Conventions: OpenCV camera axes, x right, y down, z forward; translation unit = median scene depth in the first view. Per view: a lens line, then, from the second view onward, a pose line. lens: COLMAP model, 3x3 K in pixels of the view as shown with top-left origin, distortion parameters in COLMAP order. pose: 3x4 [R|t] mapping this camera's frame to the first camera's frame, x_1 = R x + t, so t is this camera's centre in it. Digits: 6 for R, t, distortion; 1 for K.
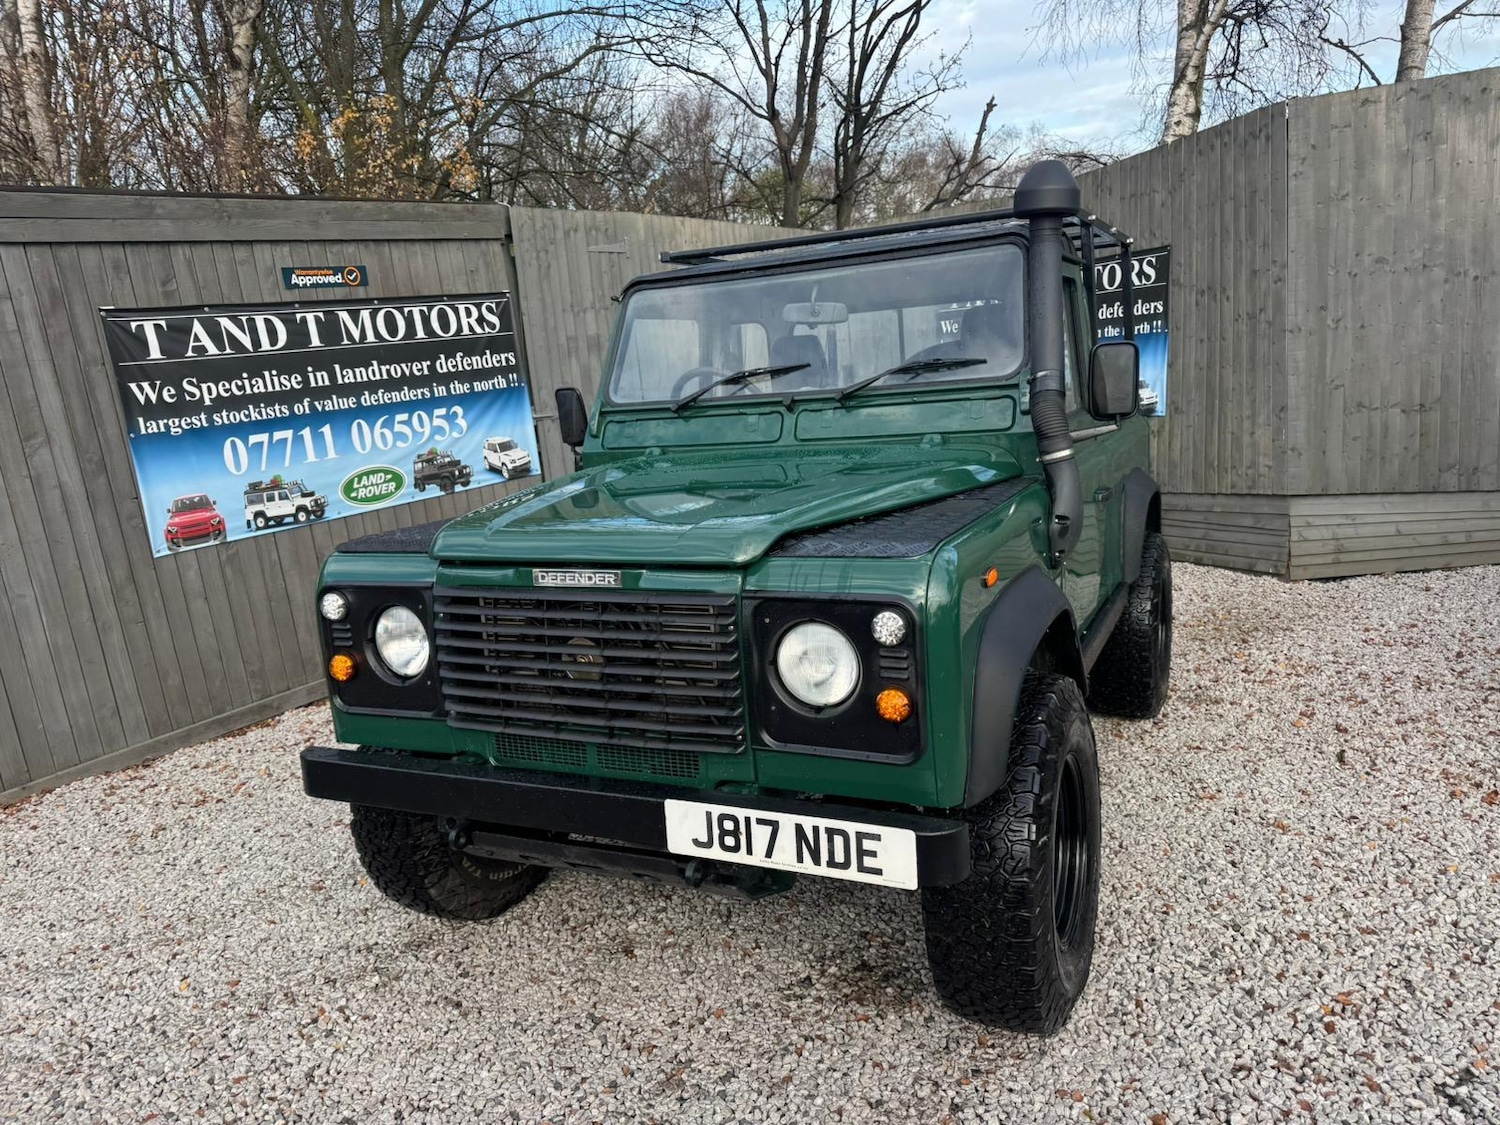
lens RADIAL K [[1043.1, 0, 770.9], [0, 1043.1, 565.5], [0, 0, 1]] dist [0.015948, -0.017162]
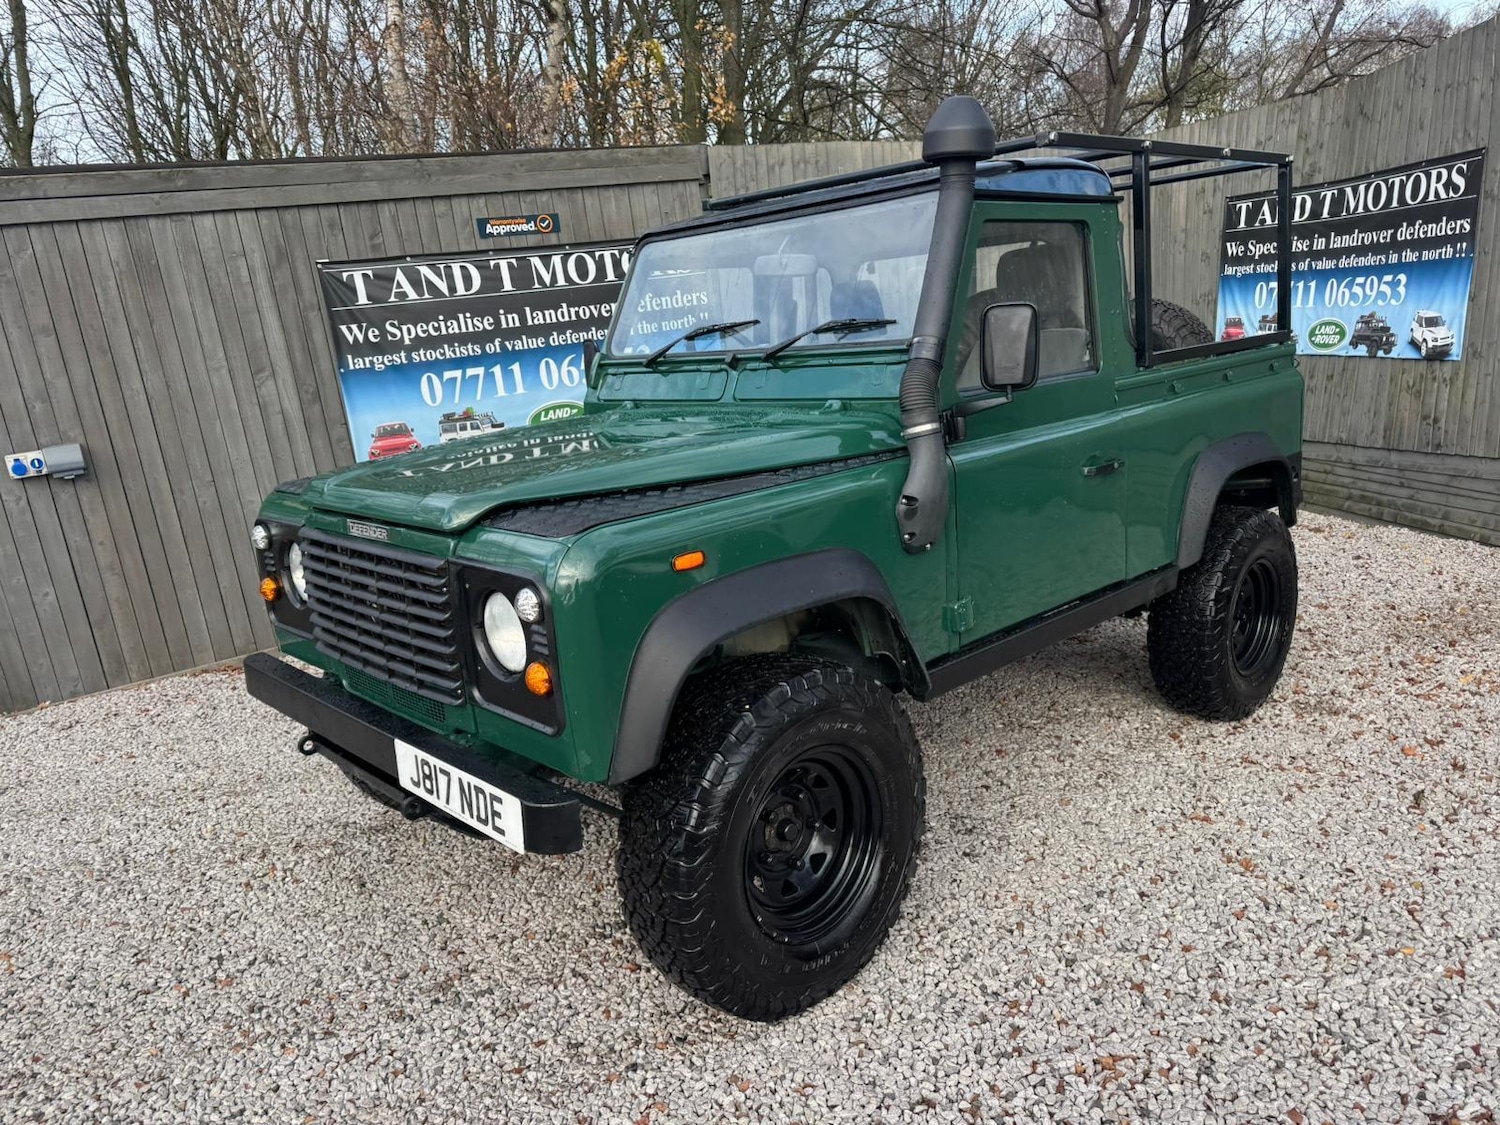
lens RADIAL K [[1037.3, 0, 786.5], [0, 1037.3, 581.5], [0, 0, 1]] dist [0.055961, -0.072538]
pose [[0.936863, 0.087786, -0.338498, 0.254603], [-0.058499, 0.993681, 0.095794, -0.027687], [0.344768, -0.069944, 0.936078, 0.046901]]
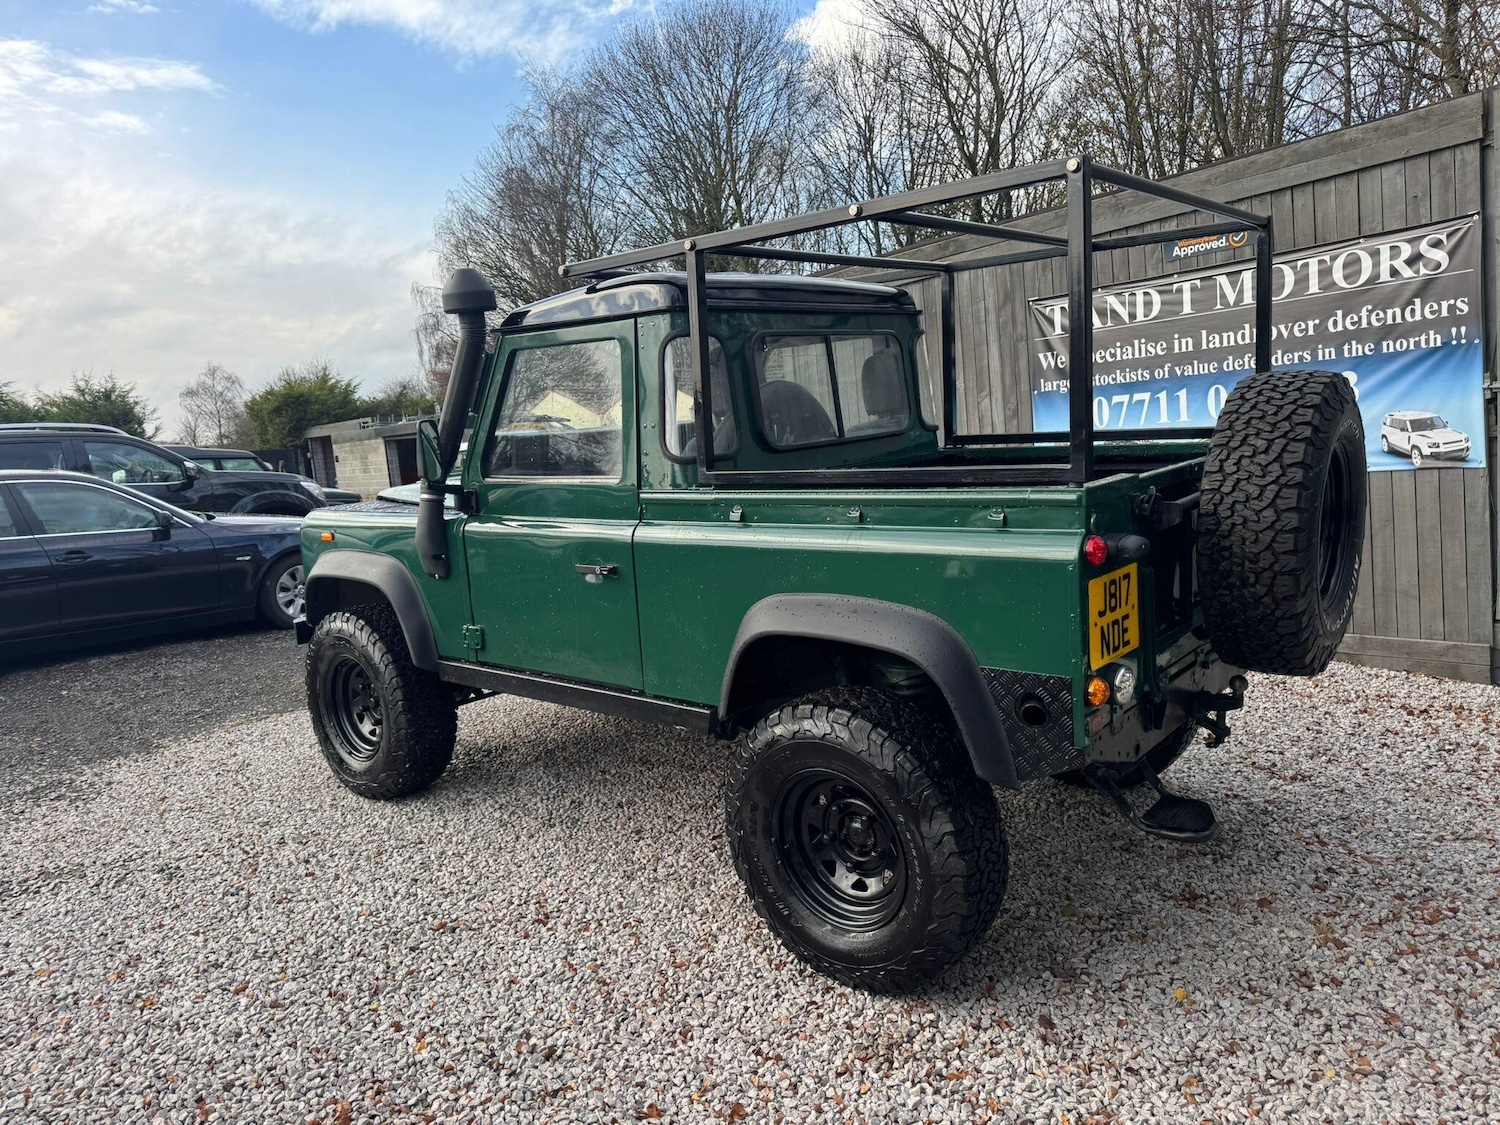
lens RADIAL K [[1043.6, 0, 757.3], [0, 1043.6, 569.1], [0, 0, 1]] dist [0.010152, -0.009973]
pose [[-0.240286, 0.242984, -0.939799, 0.753515], [-0.094003, 0.957789, 0.271670, -0.218797], [0.966140, 0.153622, -0.207302, 0.881887]]
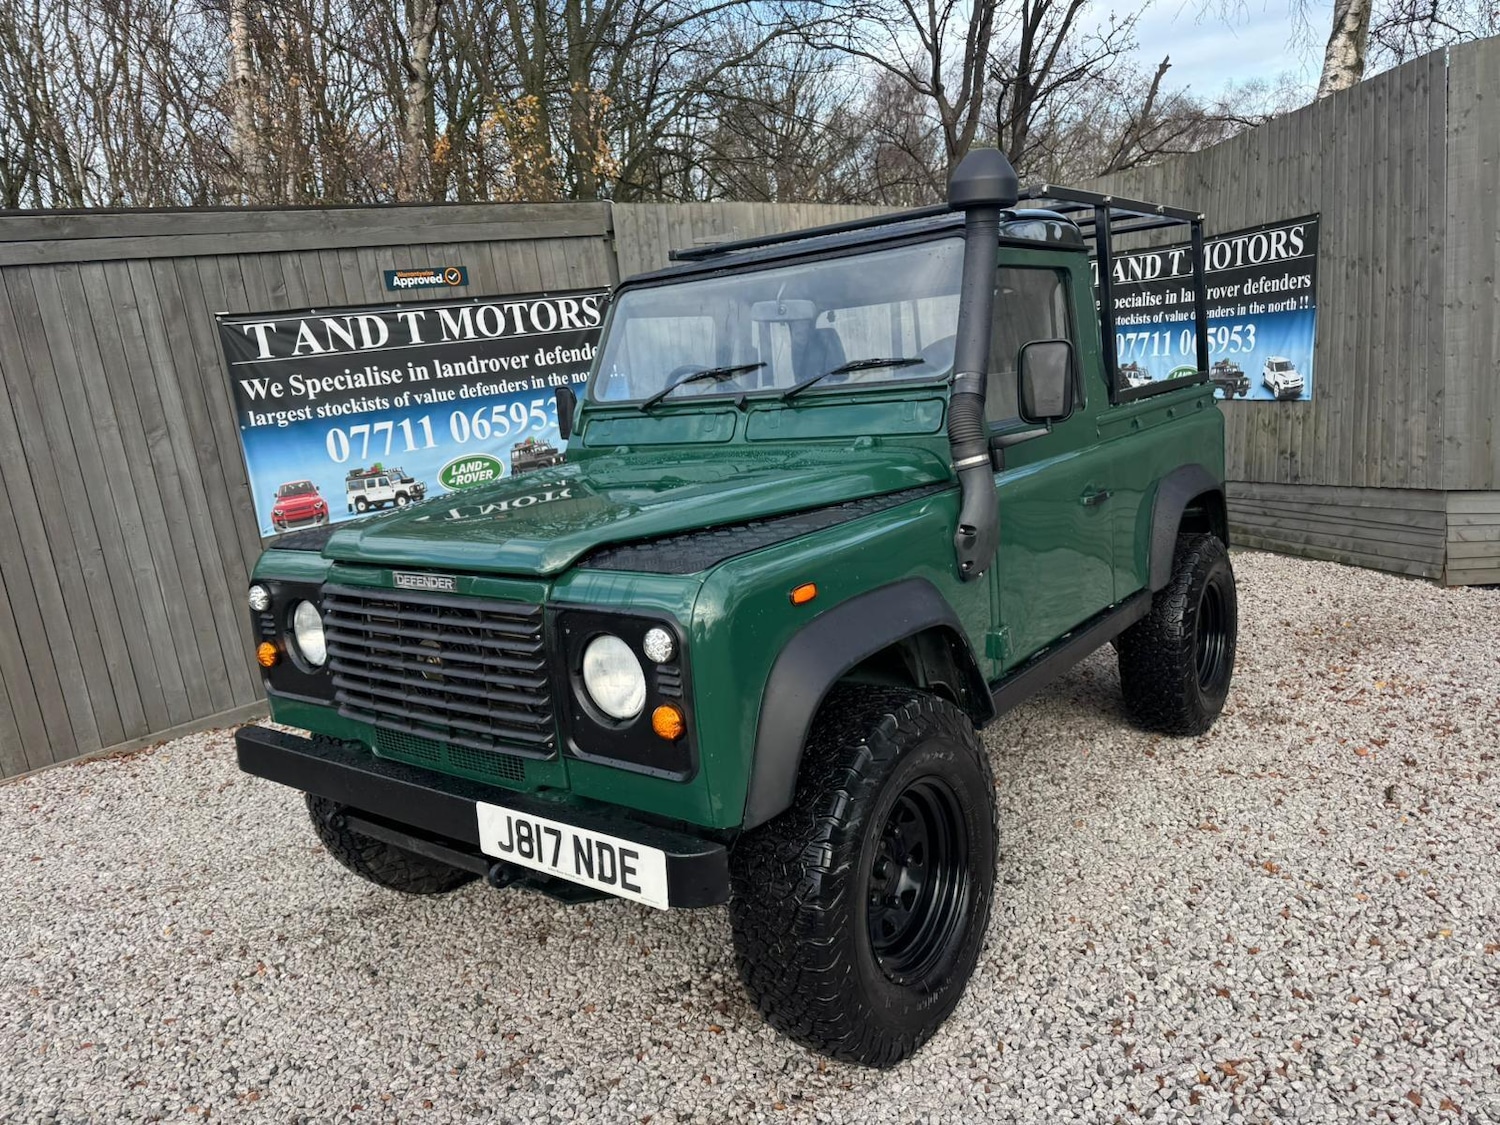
lens RADIAL K [[1040.9, 0, 779.4], [0, 1040.9, 556.7], [0, 0, 1]] dist [0.029594, -0.033762]
pose [[0.980548, 0.024604, -0.194730, 0.151984], [-0.022257, 0.999651, 0.014234, -0.014535], [0.195012, -0.009624, 0.980754, 0.018822]]
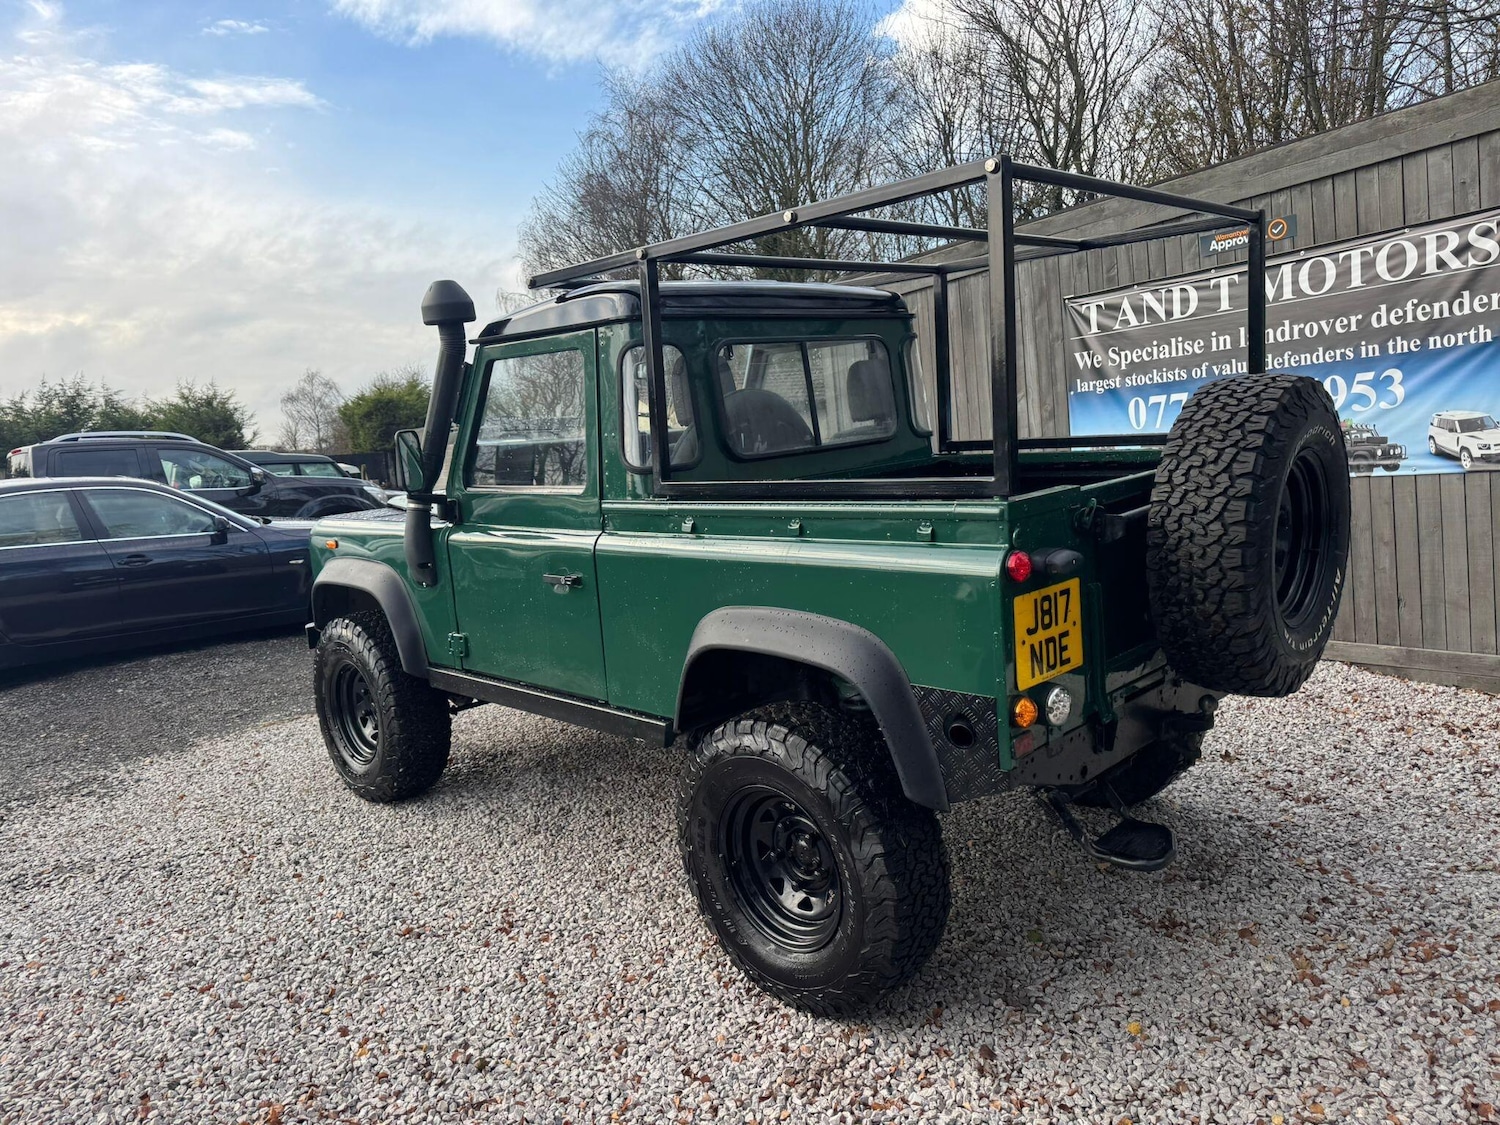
lens RADIAL K [[1046.1, 0, 759.7], [0, 1046.1, 571.4], [0, 0, 1]] dist [0.005714, -0.005399]
pose [[-0.314806, 0.244049, -0.917244, 0.726449], [-0.074815, 0.956992, 0.280301, -0.228714], [0.946203, 0.156864, -0.283009, 0.945740]]
